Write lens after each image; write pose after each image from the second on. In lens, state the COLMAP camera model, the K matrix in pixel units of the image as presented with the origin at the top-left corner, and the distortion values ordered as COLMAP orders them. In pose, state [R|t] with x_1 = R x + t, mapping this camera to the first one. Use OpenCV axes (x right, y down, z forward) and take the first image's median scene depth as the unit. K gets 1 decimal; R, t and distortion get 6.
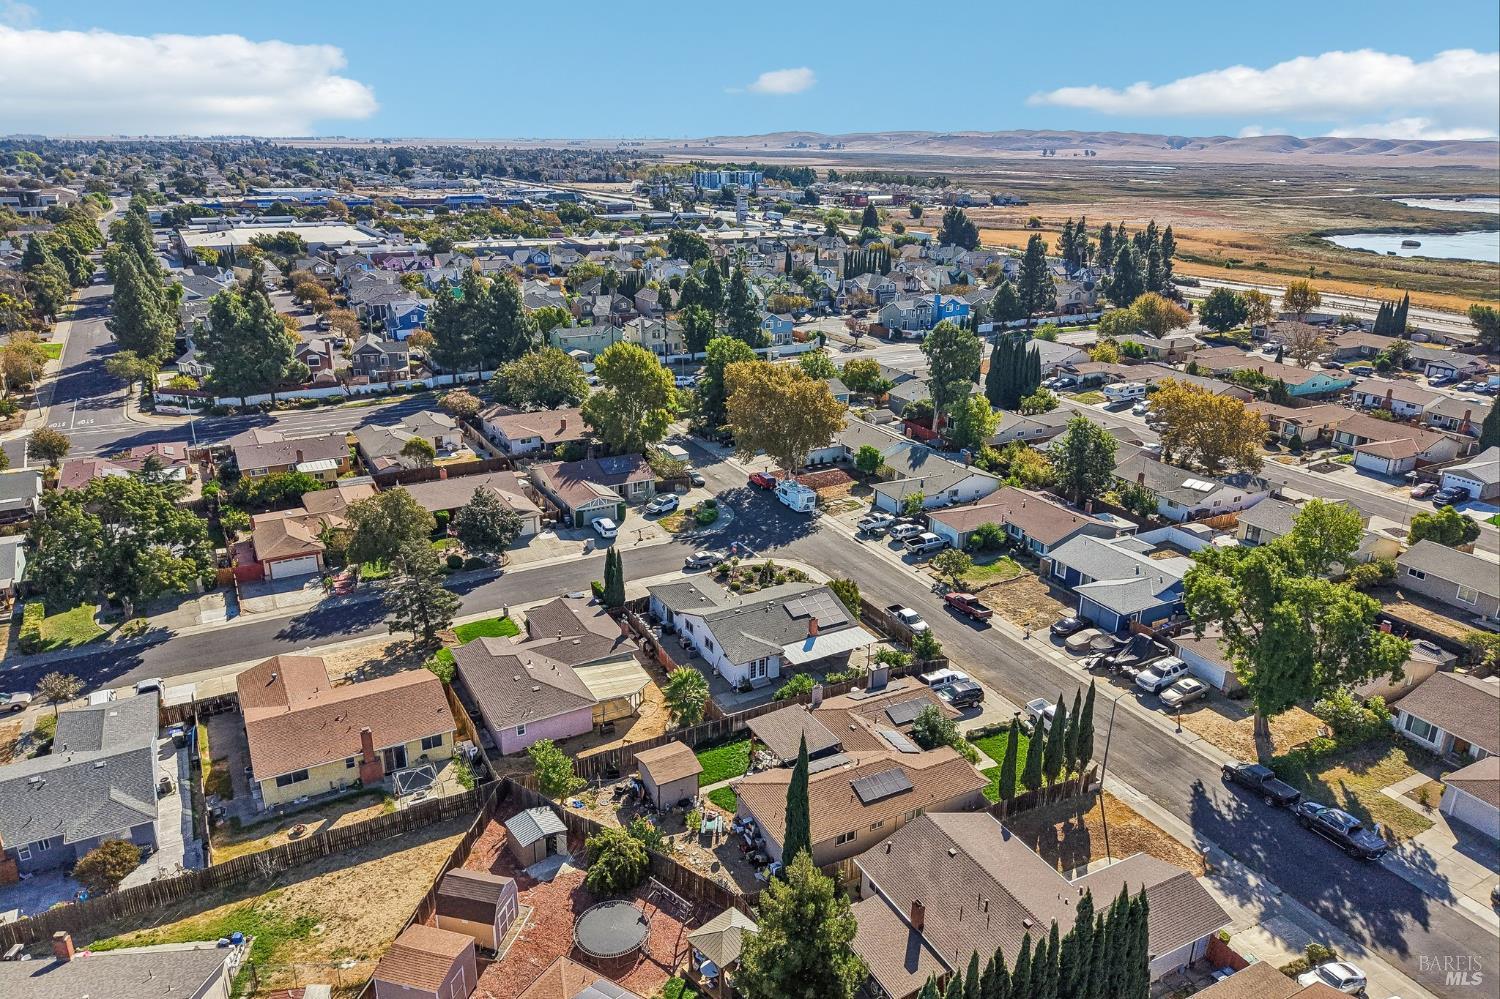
lens RADIAL K [[1002.5, 0, 746.8], [0, 1002.5, 493.4], [0, 0, 1]] dist [0.057300, -0.077287]
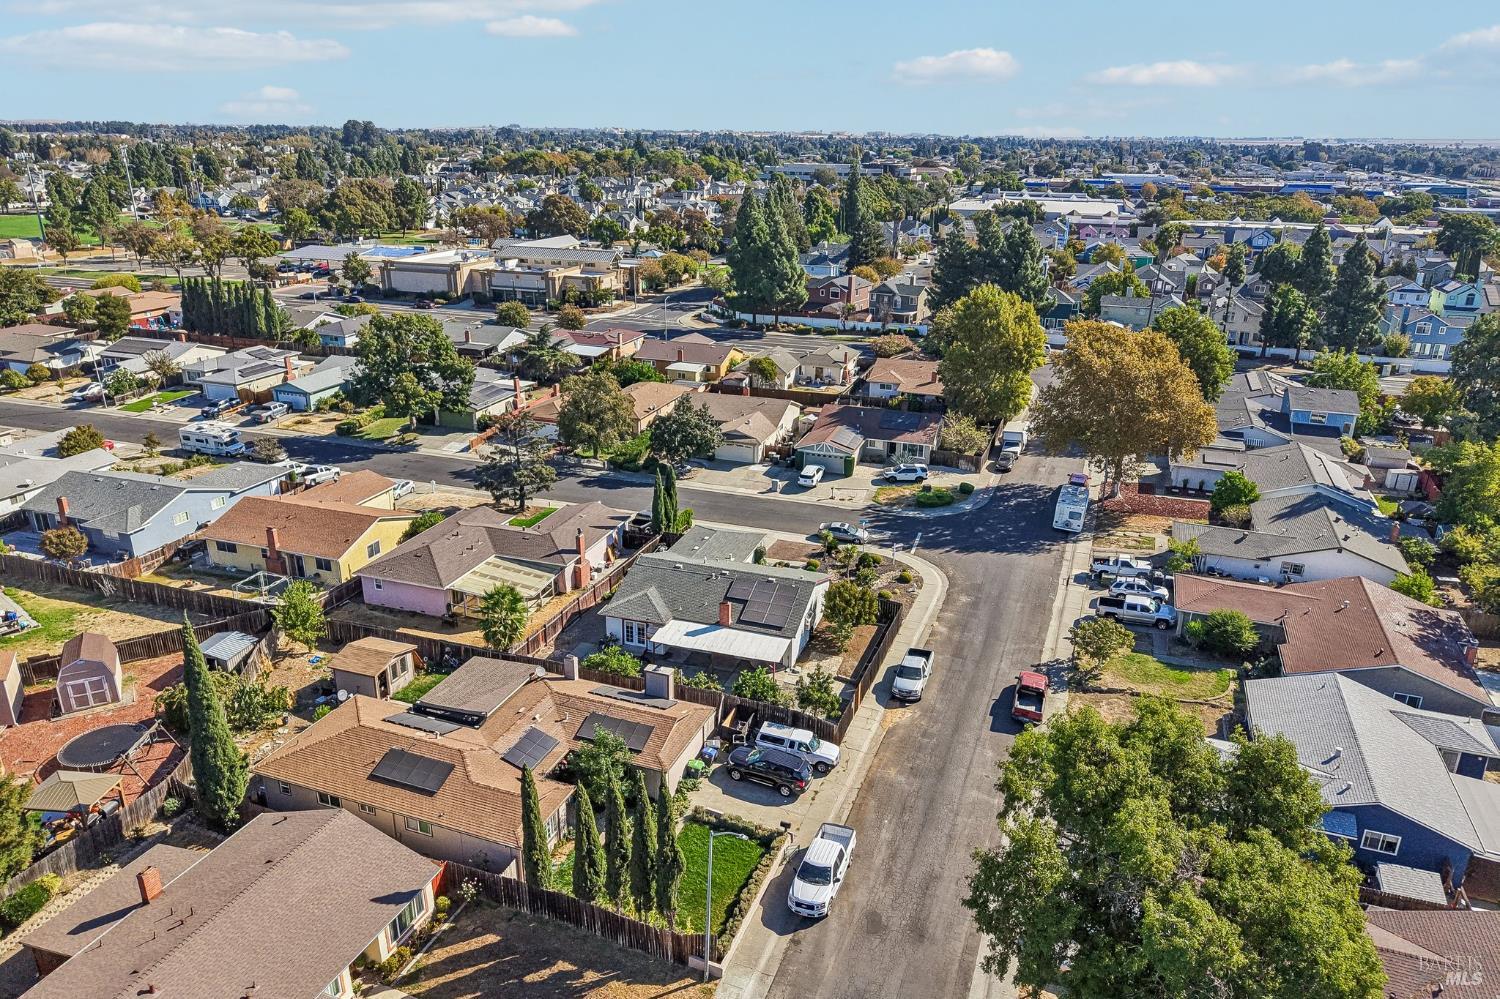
lens RADIAL K [[998.6, 0, 746.7], [0, 998.6, 495.0], [0, 0, 1]] dist [0.084808, -0.128918]
pose [[0.665130, 0.249845, -0.703690, 0.443342], [-0.249716, 0.962531, 0.105715, -0.027615], [0.703736, 0.105409, 0.702599, 0.358982]]
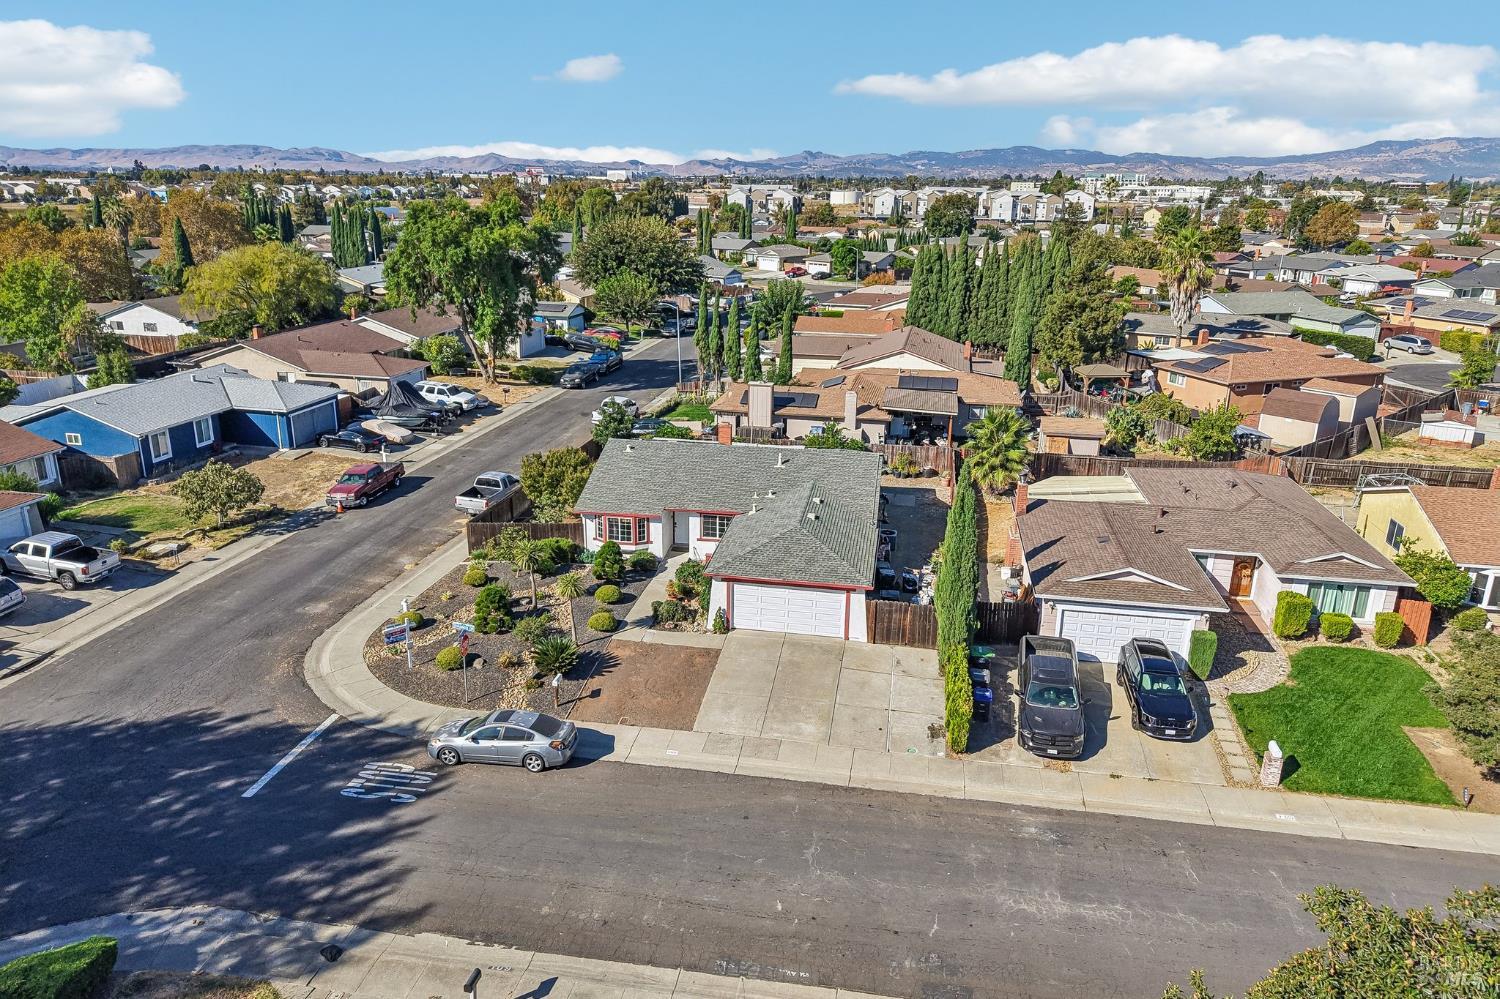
lens RADIAL K [[1005.1, 0, 747.4], [0, 1005.1, 500.2], [0, 0, 1]] dist [0.016549, -0.015331]
pose [[-0.777831, -0.208348, 0.592934, -0.236856], [0.189270, 0.821993, 0.537126, -0.120565], [-0.599297, 0.530018, -0.599937, 1.042984]]
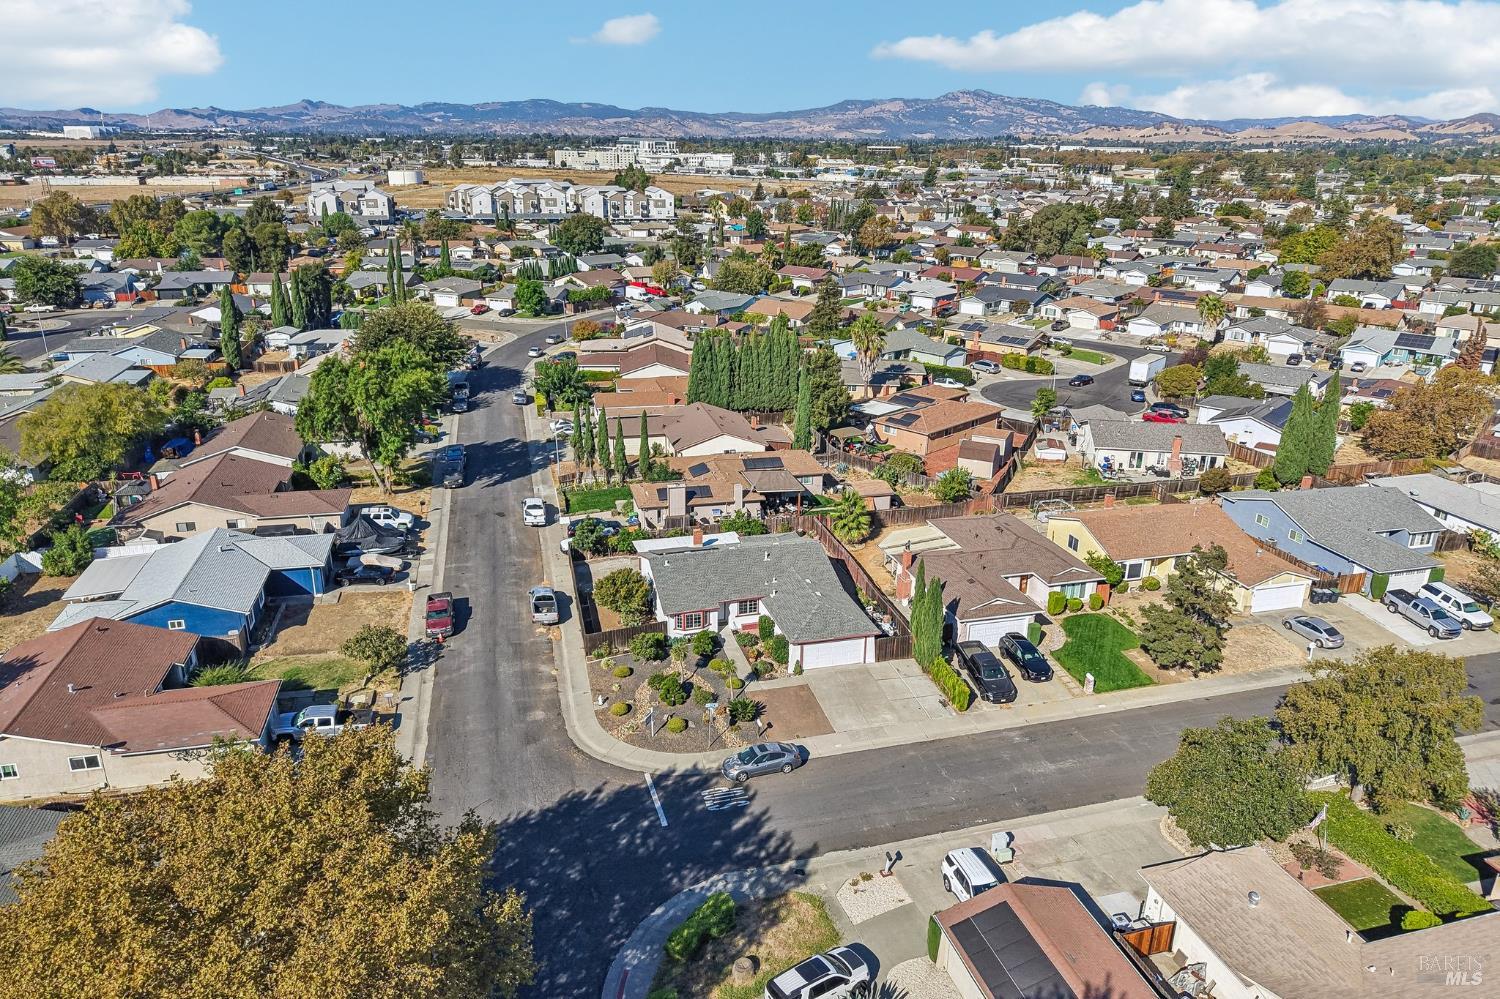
lens RADIAL K [[1005.1, 0, 747.4], [0, 1005.1, 500.2], [0, 0, 1]] dist [0.016549, -0.015331]
pose [[-0.972357, -0.098604, 0.211659, -0.125987], [0.056910, 0.779050, 0.624373, -0.343780], [-0.226459, 0.619159, -0.751903, 1.247202]]
